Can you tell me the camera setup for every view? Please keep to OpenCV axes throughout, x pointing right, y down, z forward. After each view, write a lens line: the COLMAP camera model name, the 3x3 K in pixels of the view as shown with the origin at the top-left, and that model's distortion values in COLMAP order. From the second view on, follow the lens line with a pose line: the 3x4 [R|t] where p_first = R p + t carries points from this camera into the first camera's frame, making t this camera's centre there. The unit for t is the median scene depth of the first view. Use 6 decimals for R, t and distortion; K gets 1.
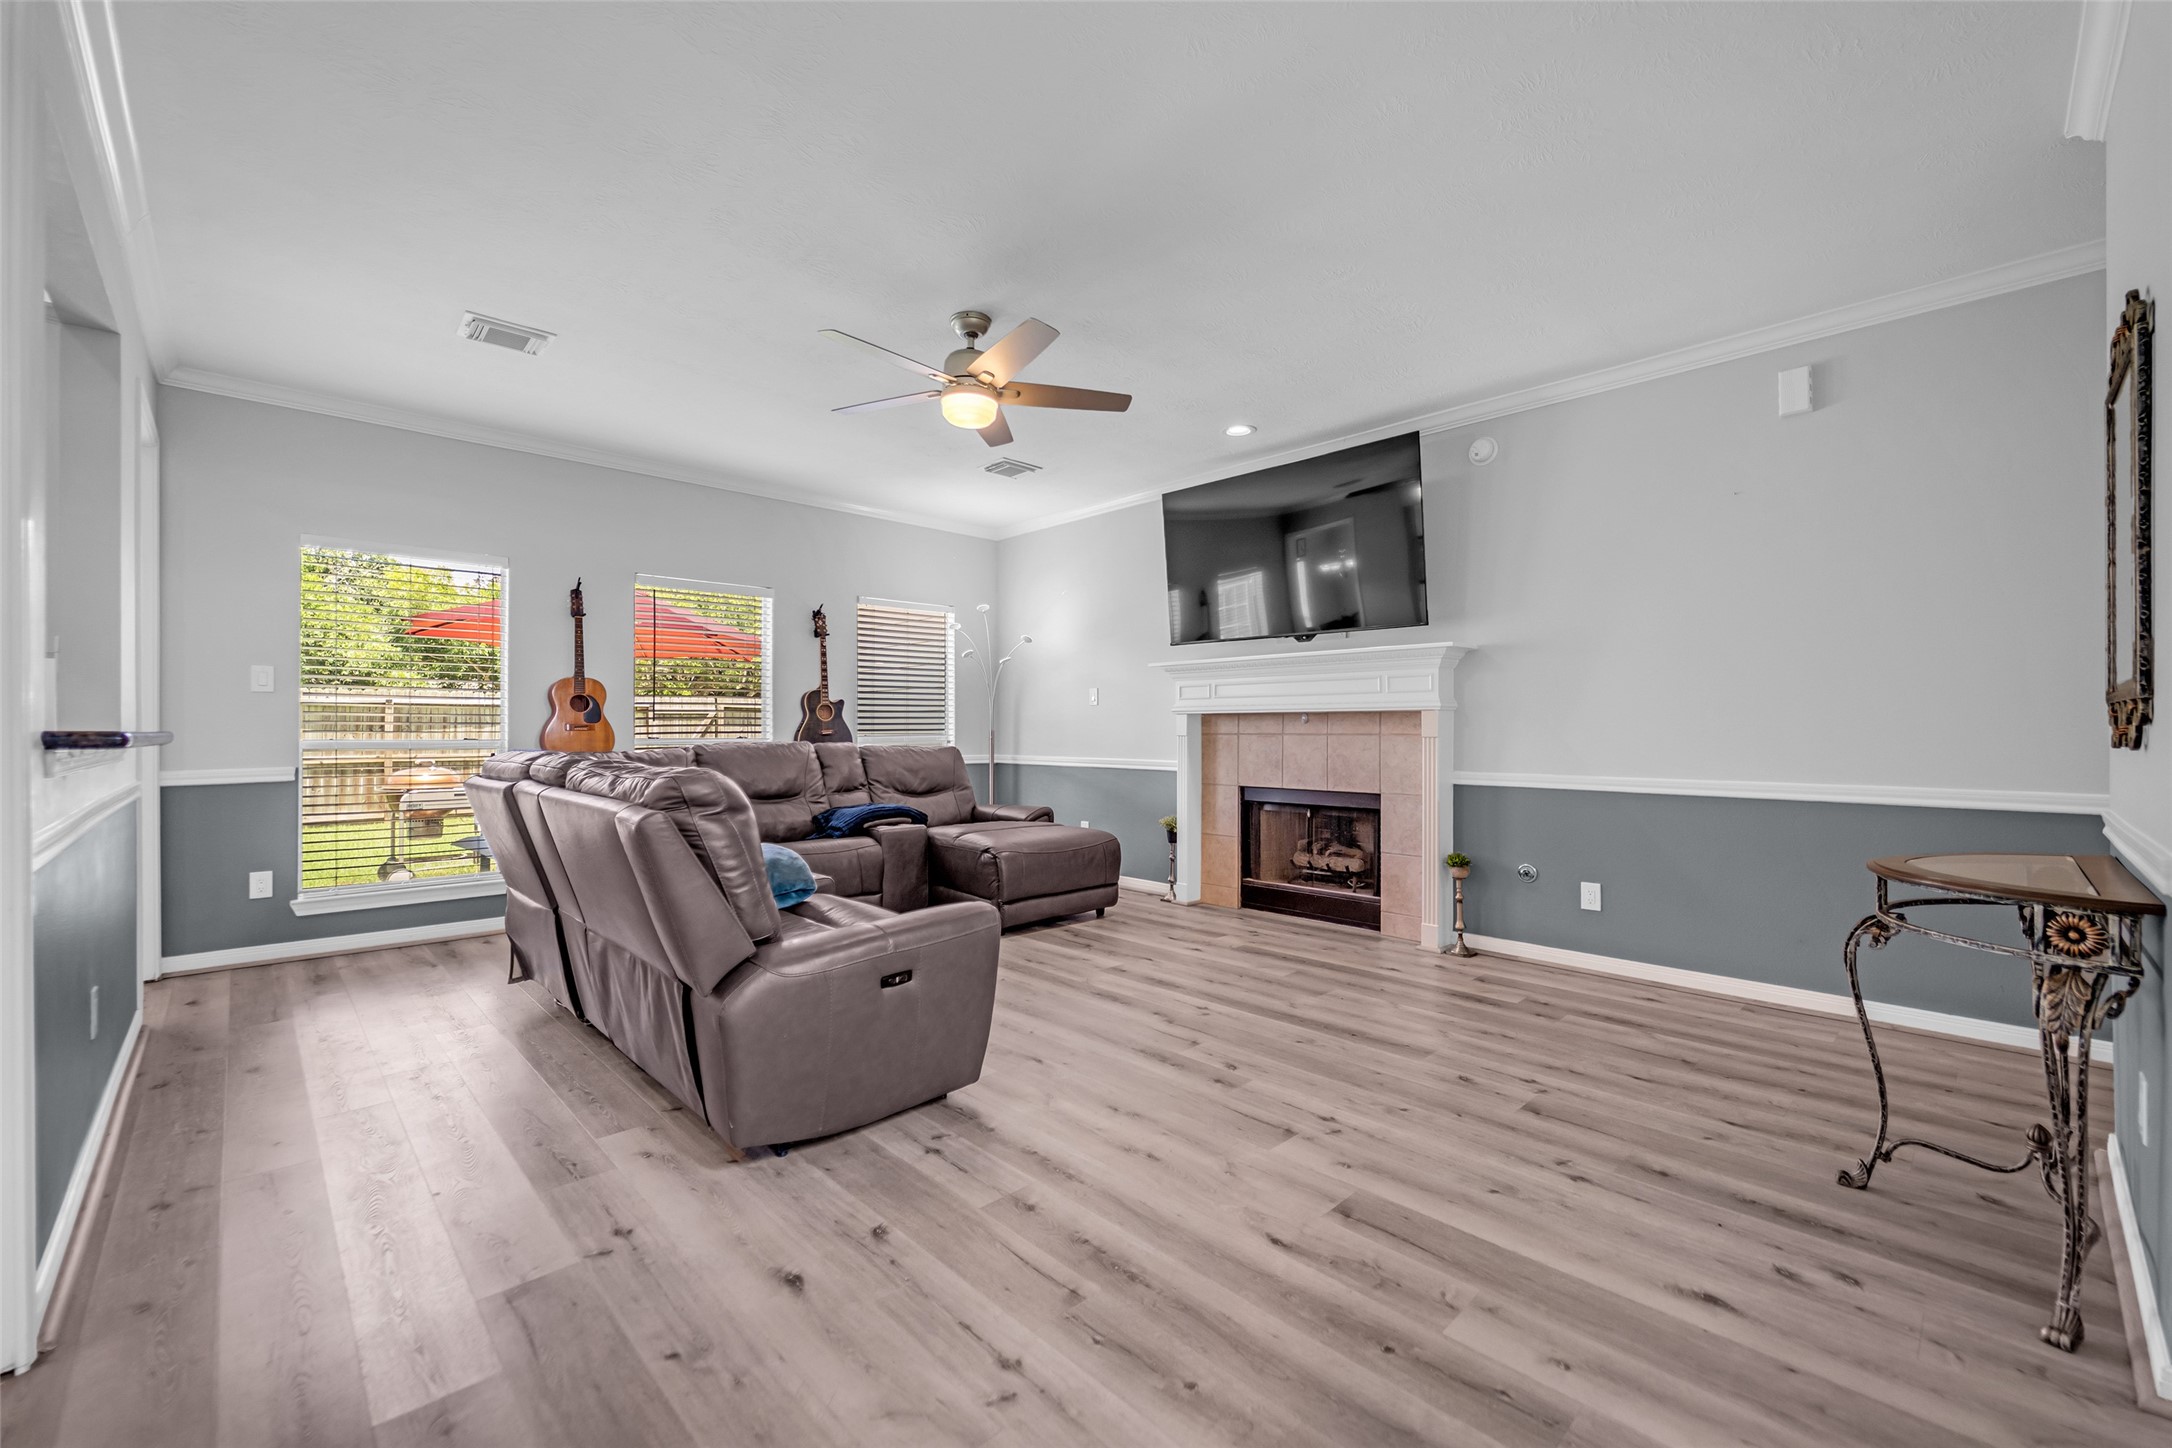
lens RADIAL K [[873.7, 0, 1063.1], [0, 873.7, 728.5], [0, 0, 1]] dist [0.002442, 0.000047]
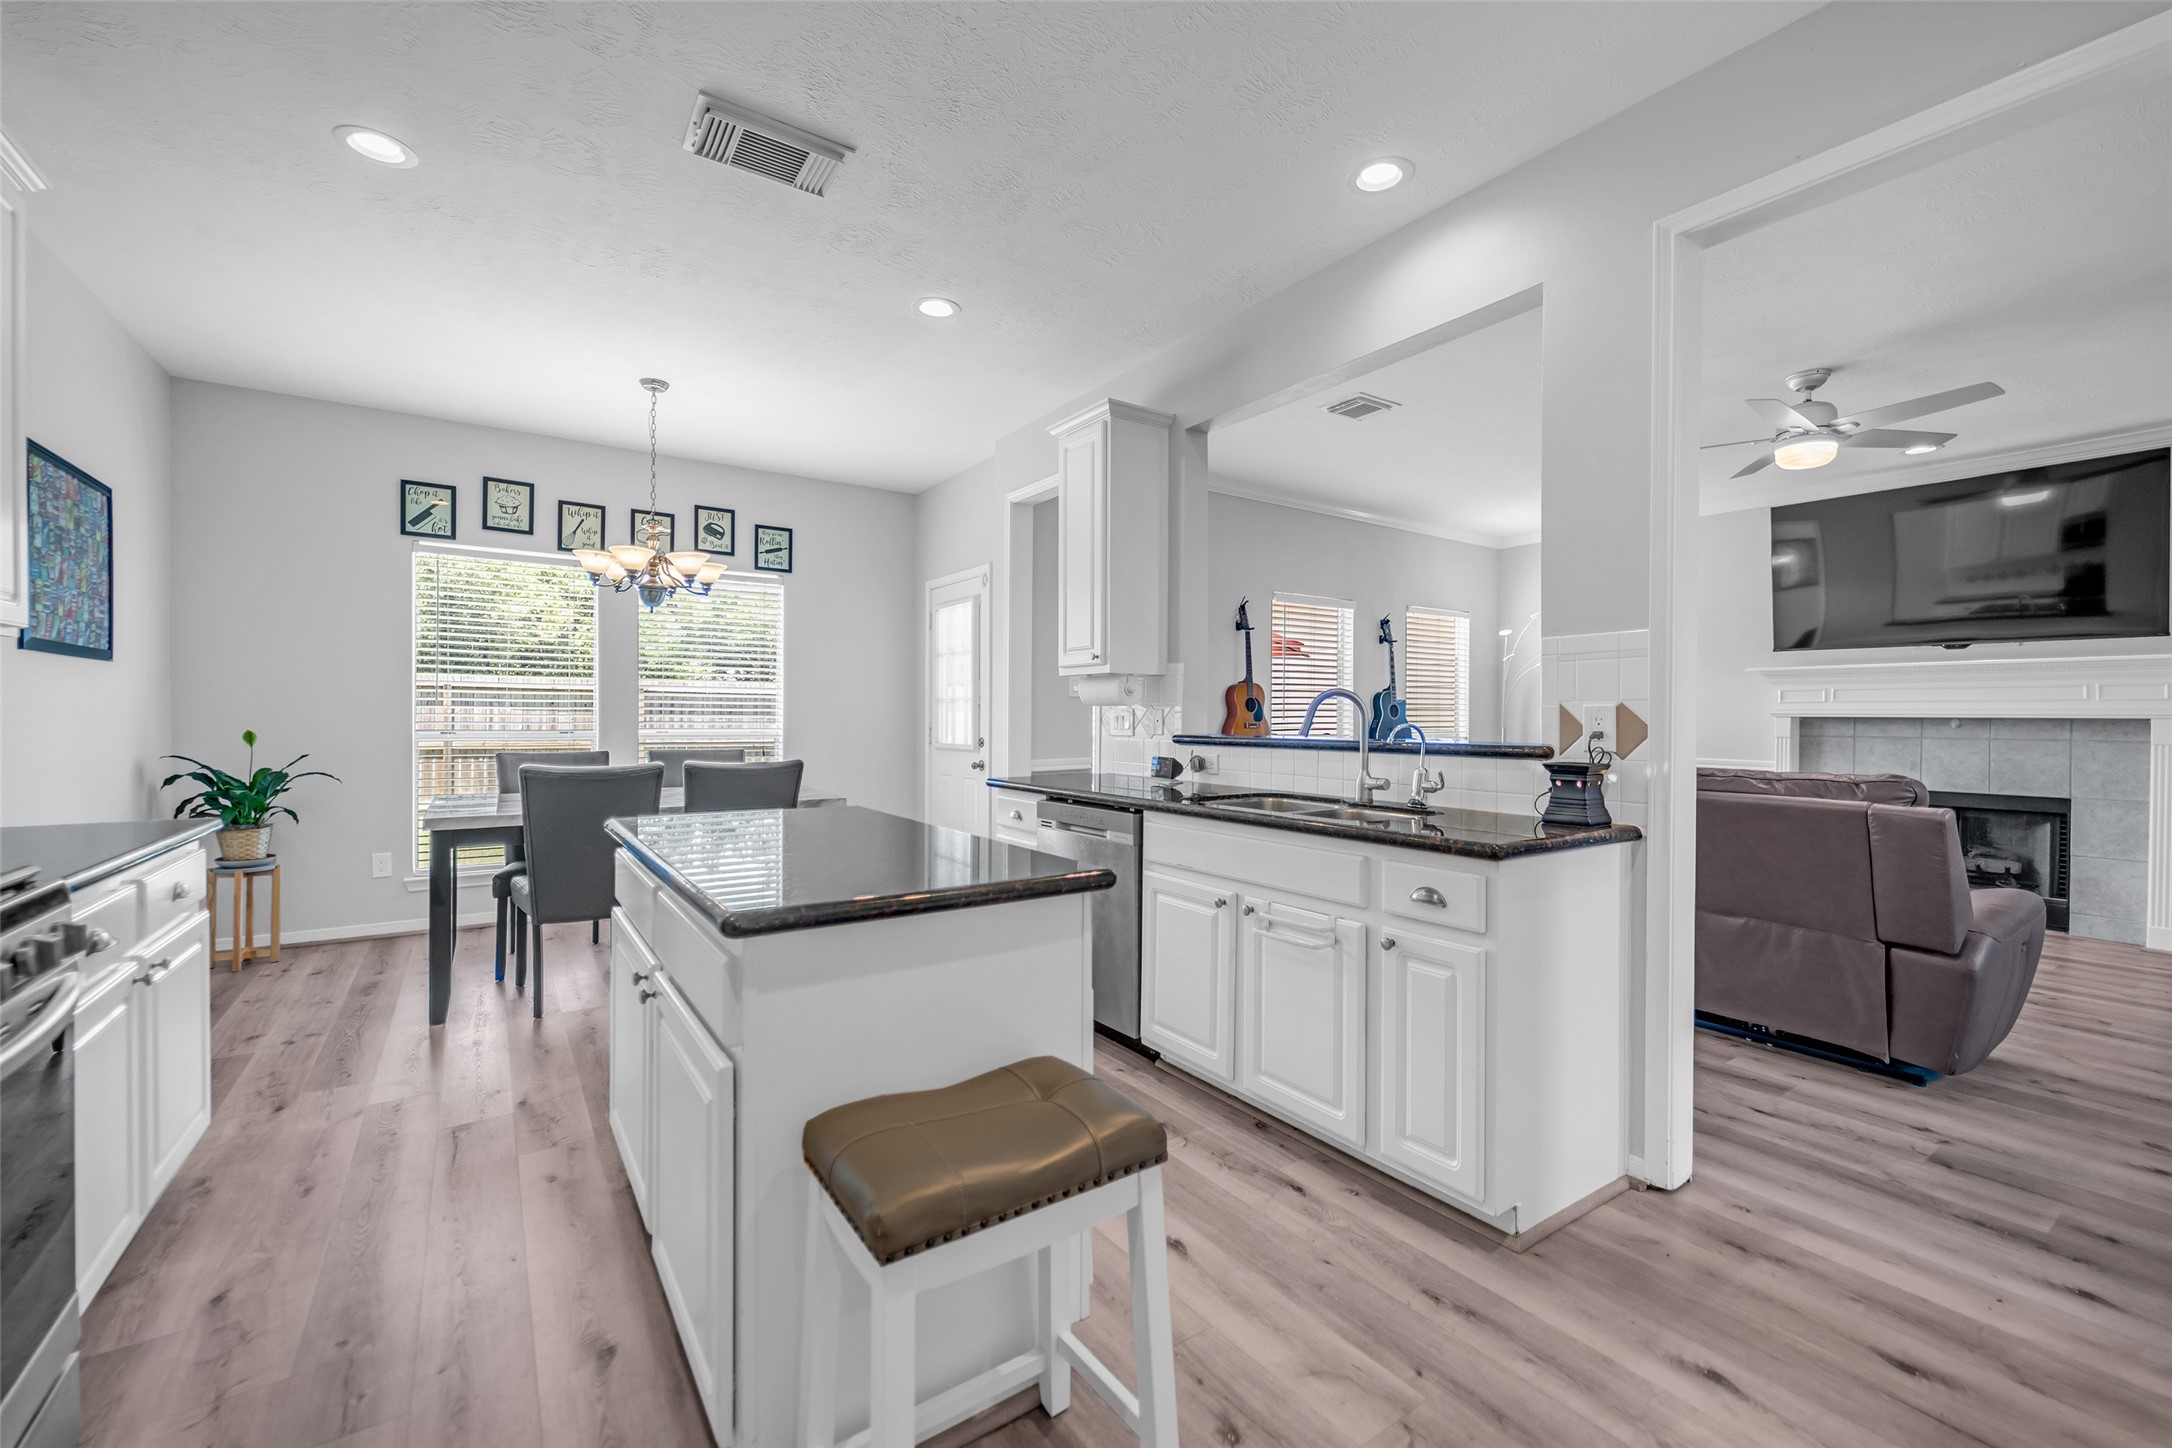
lens RADIAL K [[873.7, 0, 1084.0], [0, 873.7, 723.9], [0, 0, 1]] dist [0.002442, 0.000047]
pose [[0.988267, 0.009912, -0.152415, -0.729053], [-0.008727, 0.999926, 0.008443, -0.013827], [0.152487, -0.007014, 0.988281, -0.226361]]
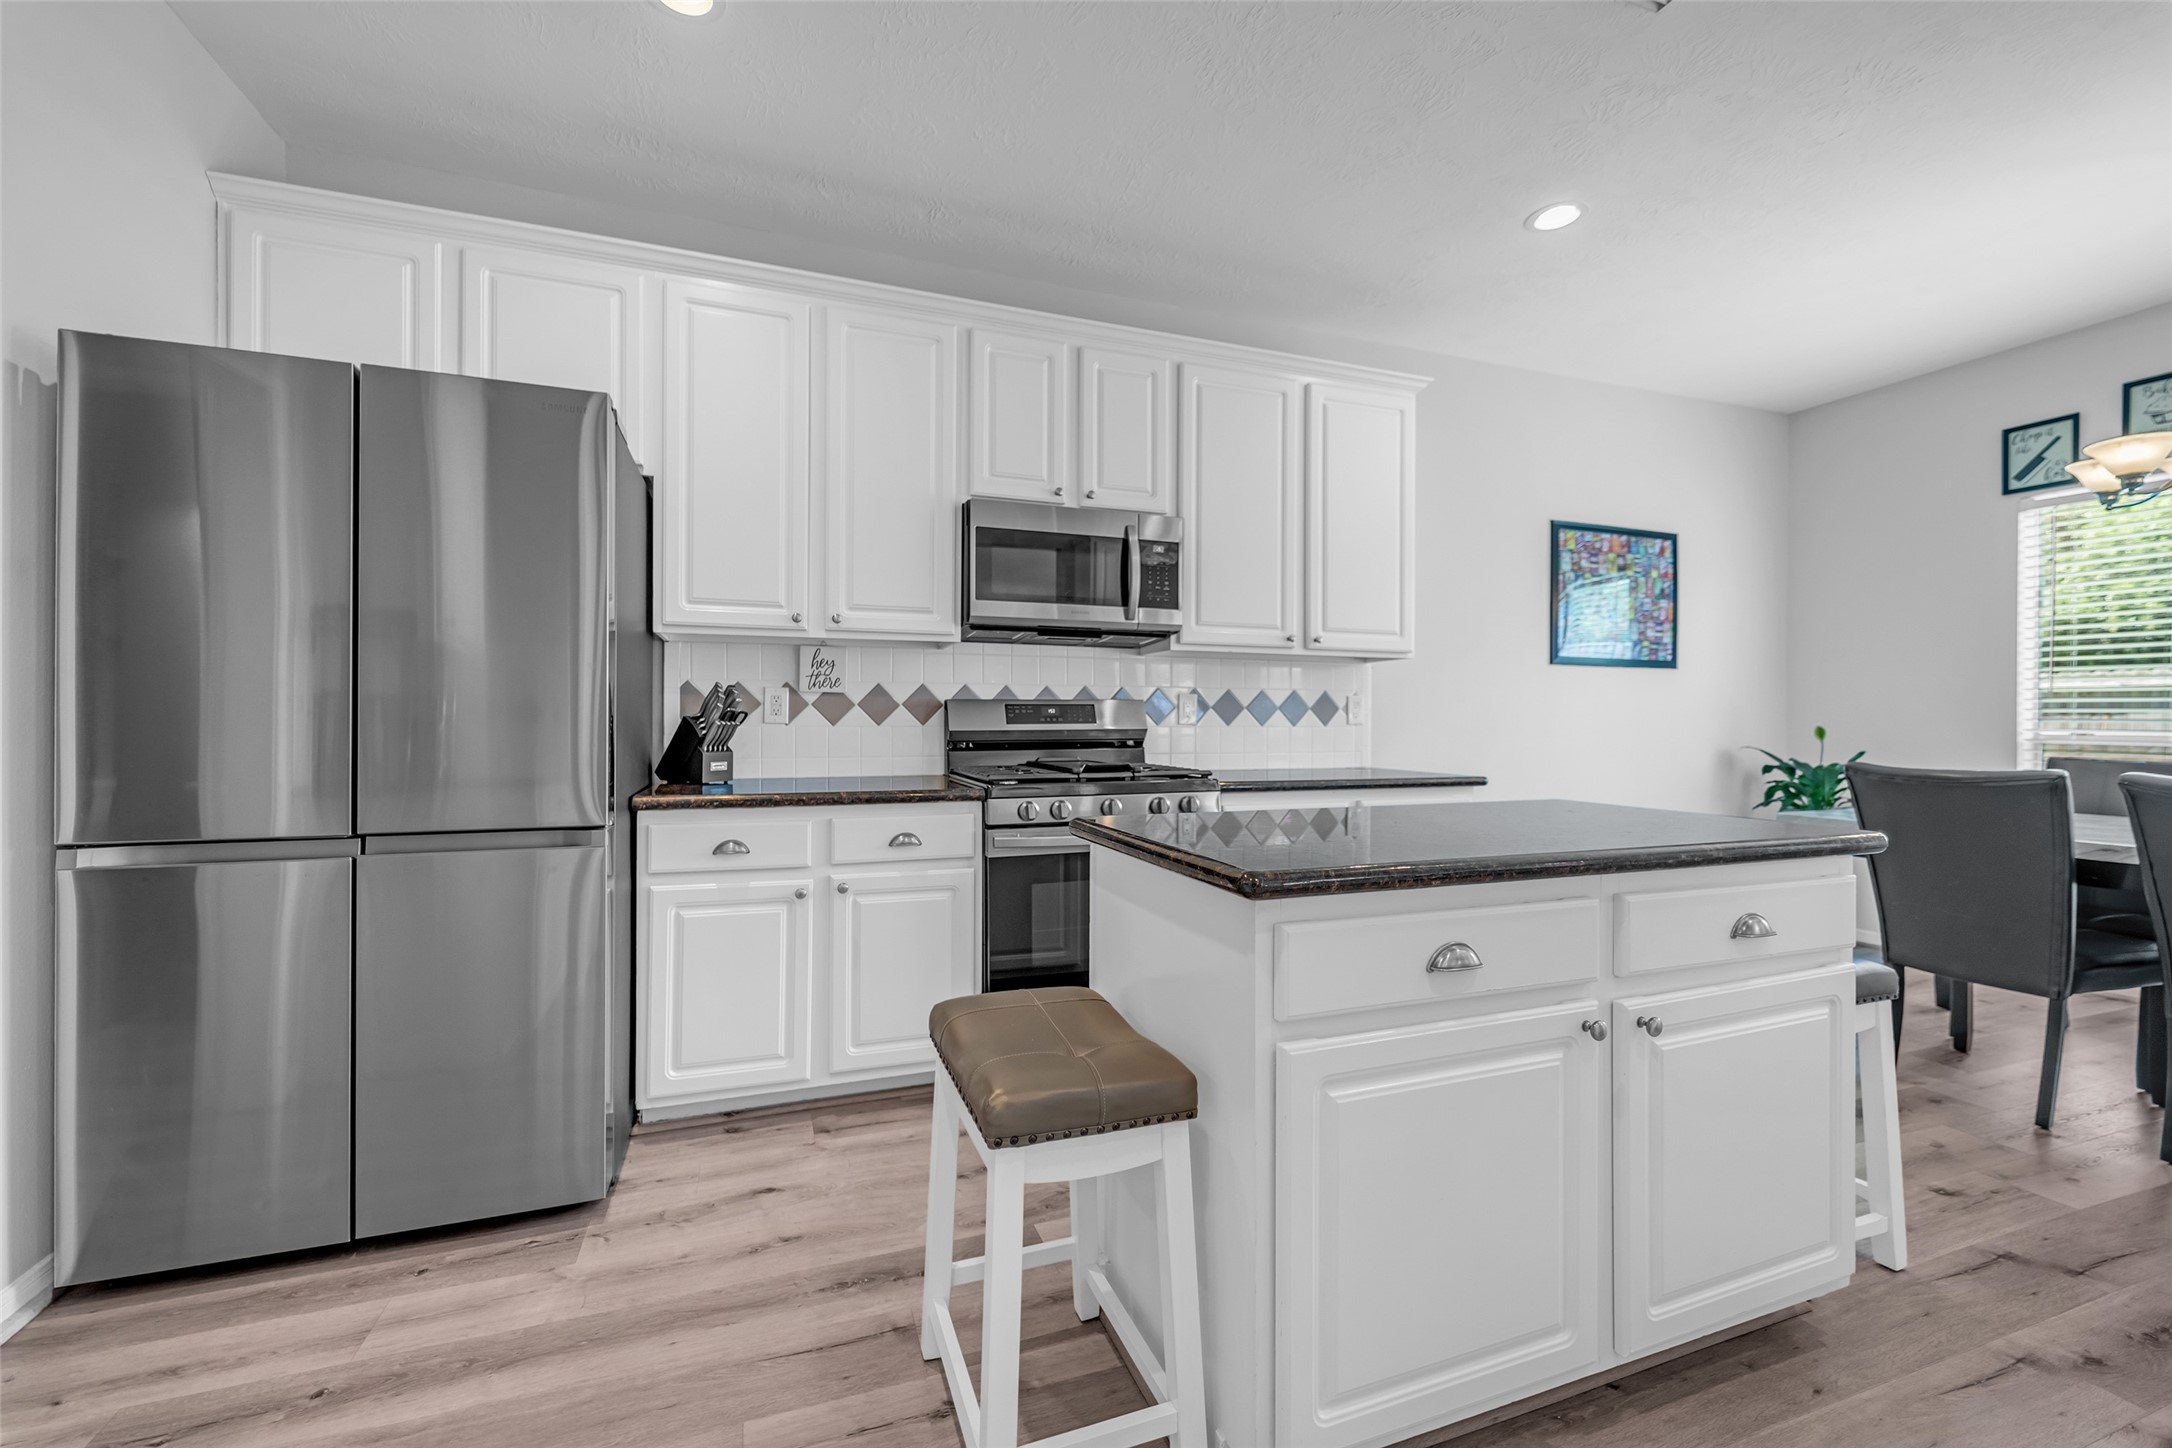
lens RADIAL K [[873.7, 0, 1079.5], [0, 873.7, 729.2], [0, 0, 1]] dist [0.002442, 0.000047]
pose [[-0.396934, 0.008808, -0.917805, -0.508272], [-0.005106, 0.999917, 0.011804, 0.005651], [0.917833, 0.009372, -0.396856, 0.209184]]
